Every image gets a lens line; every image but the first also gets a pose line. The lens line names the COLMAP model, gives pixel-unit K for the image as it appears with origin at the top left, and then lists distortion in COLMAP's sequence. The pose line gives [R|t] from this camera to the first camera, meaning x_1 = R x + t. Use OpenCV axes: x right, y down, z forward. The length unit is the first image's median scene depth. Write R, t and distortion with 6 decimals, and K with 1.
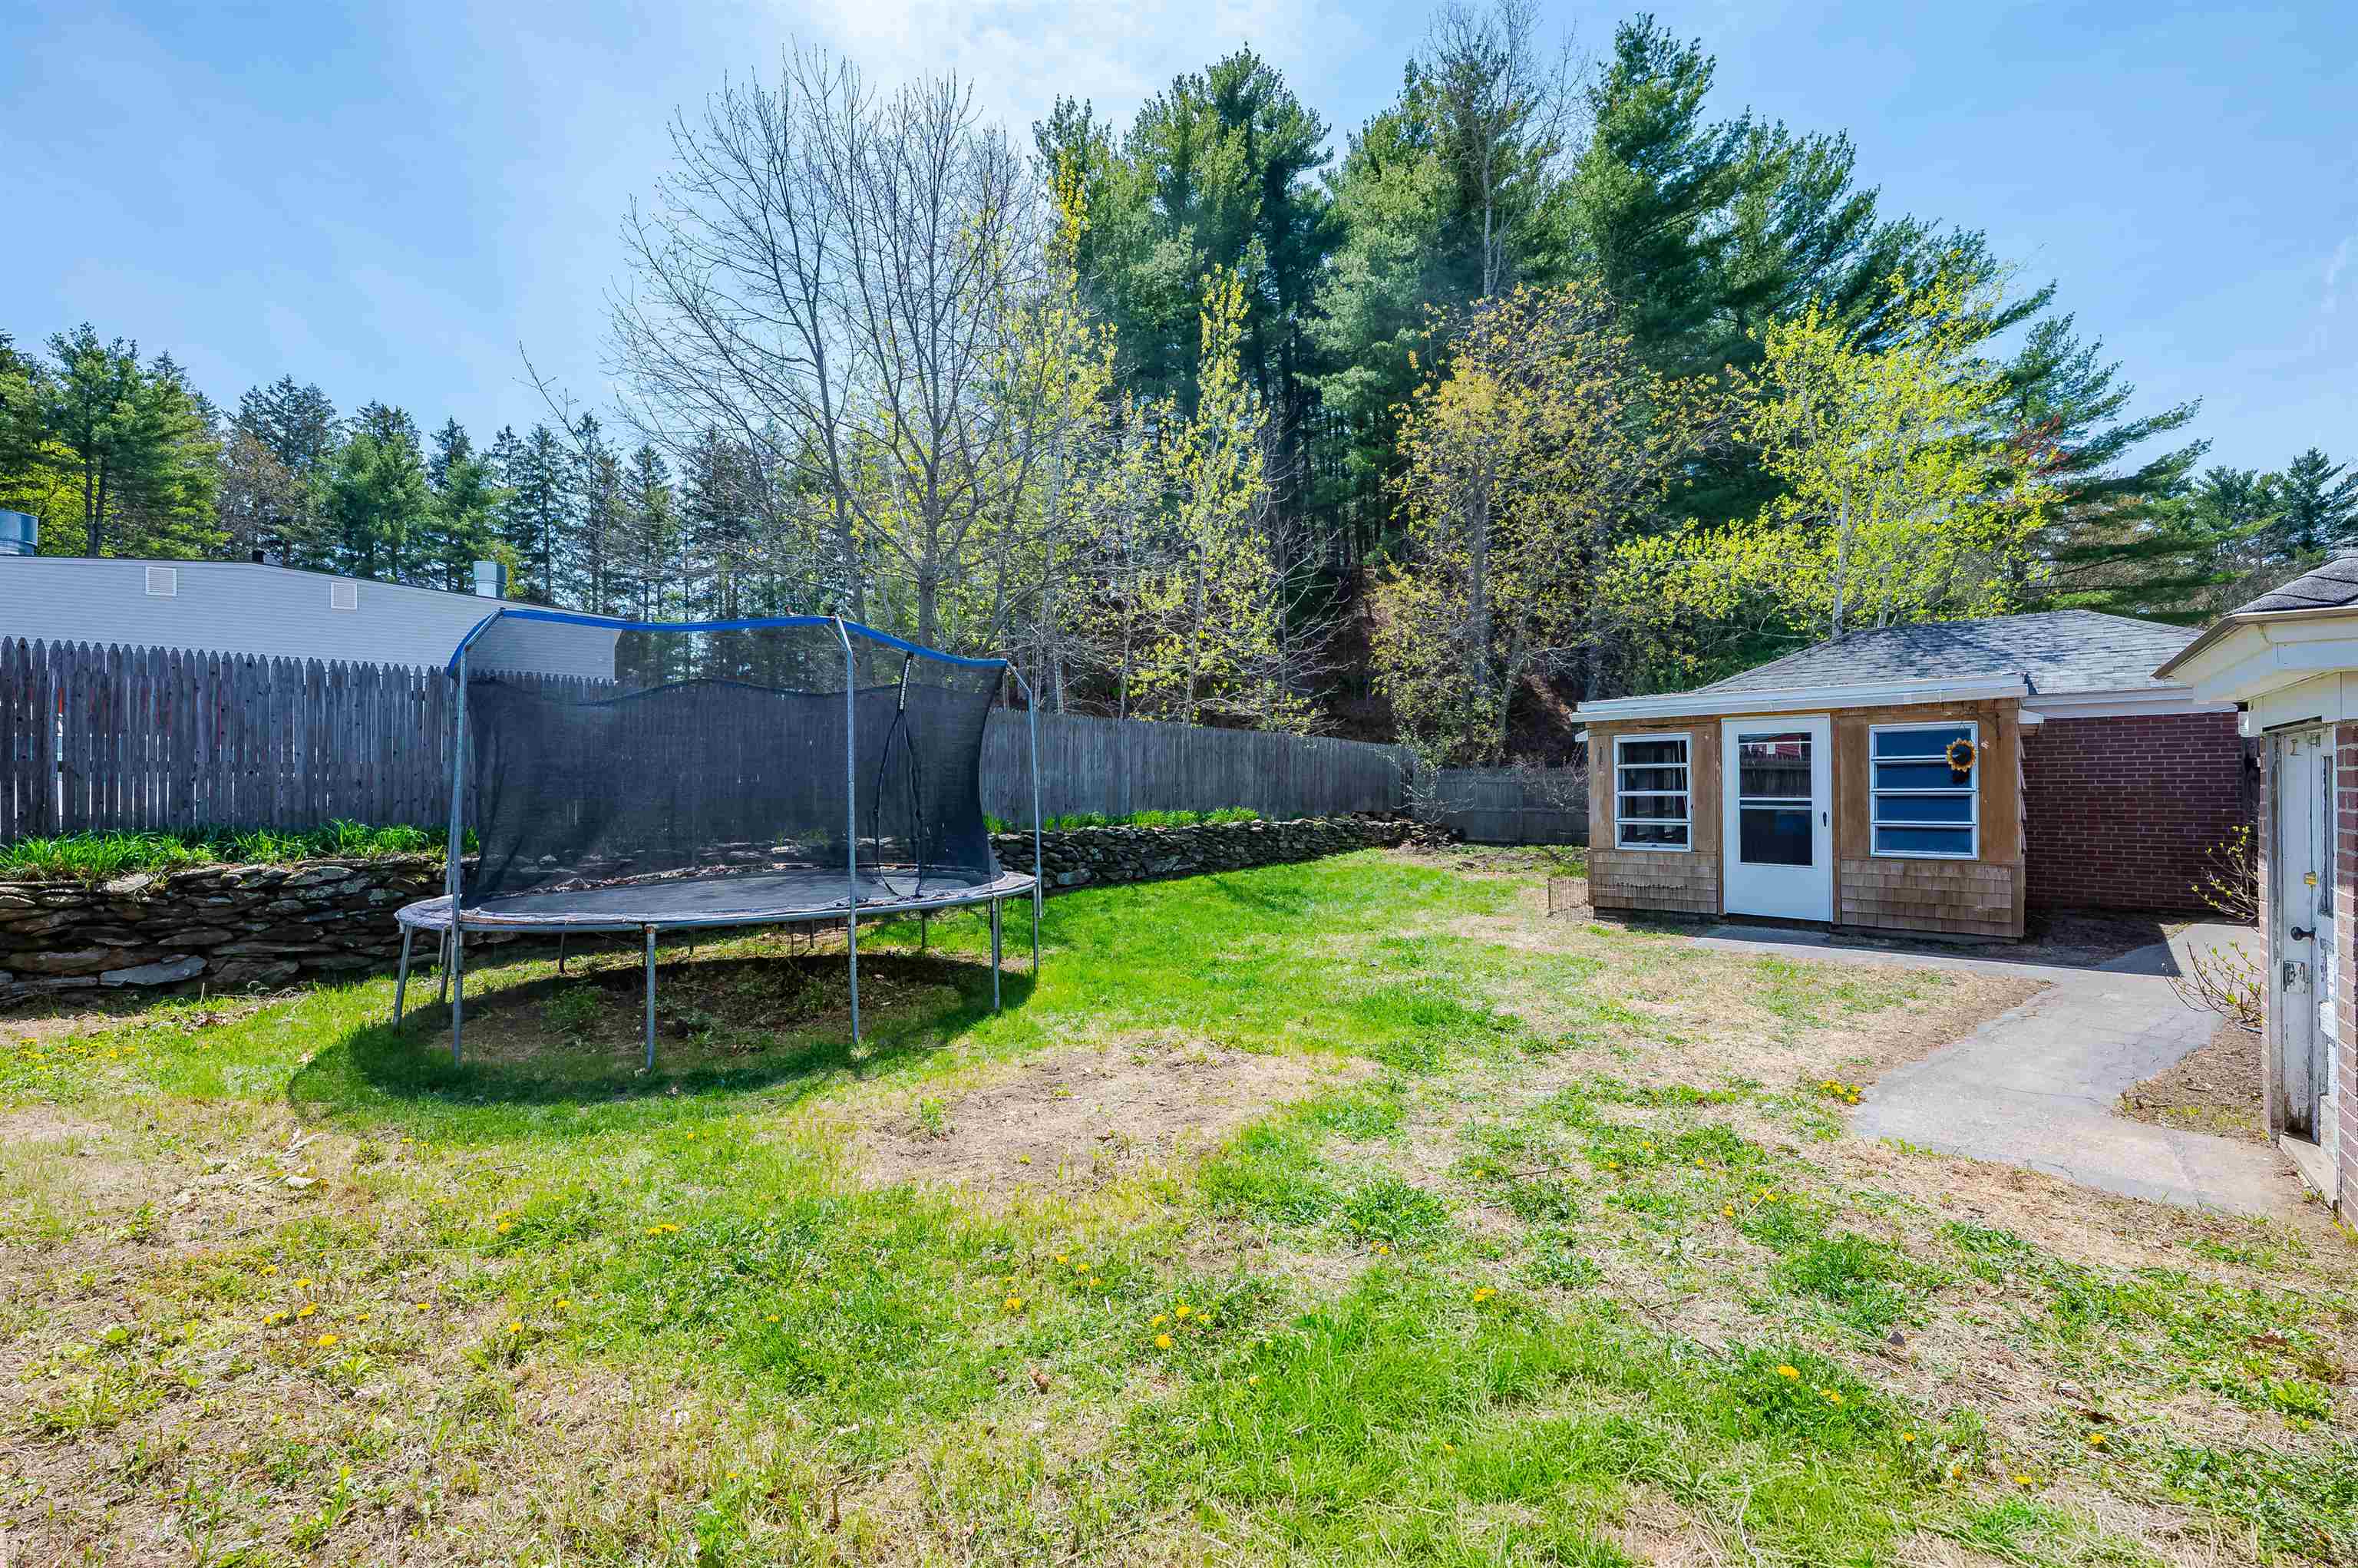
lens RADIAL K [[948.6, 0, 1179.0], [0, 948.6, 784.0], [0, 0, 1]] dist [-0.000920, 0.000233]
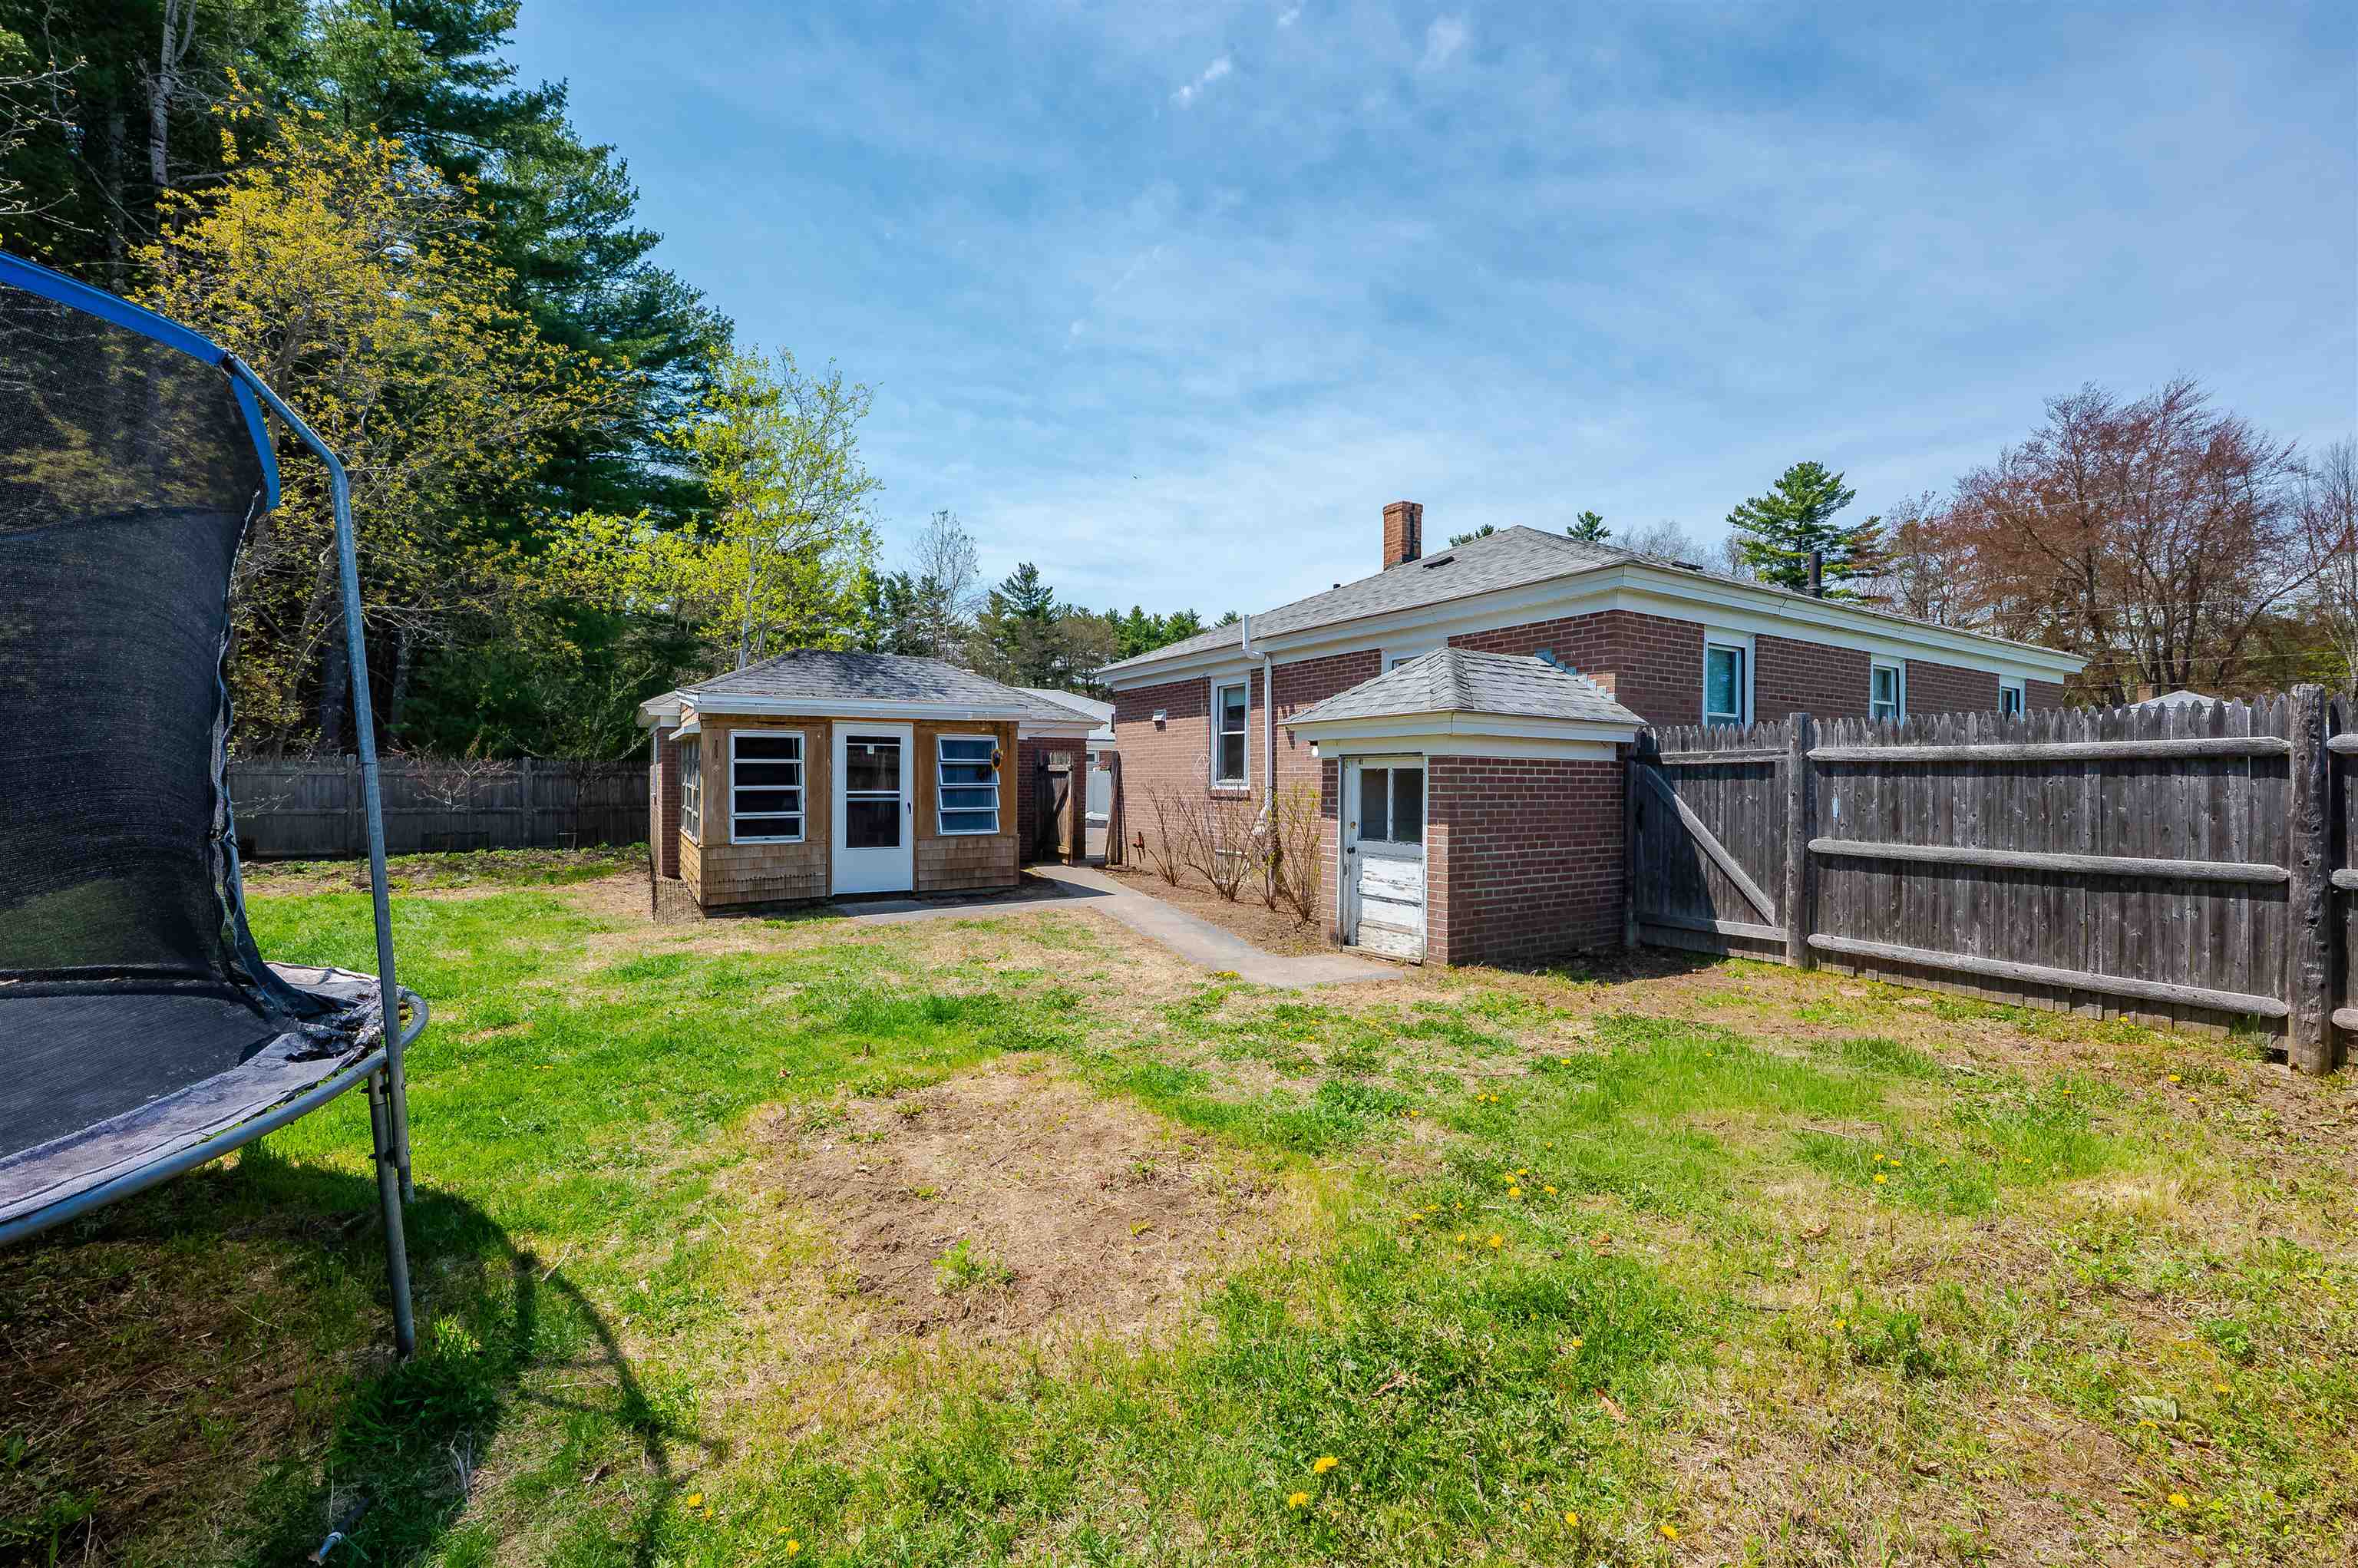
lens RADIAL K [[948.6, 0, 1179.0], [0, 948.6, 784.0], [0, 0, 1]] dist [-0.000920, 0.000233]
pose [[0.272767, -0.000621, 0.962080, -0.417922], [-0.005159, 0.999984, 0.002108, 0.001553], [-0.962066, -0.005539, 0.272760, 0.324782]]
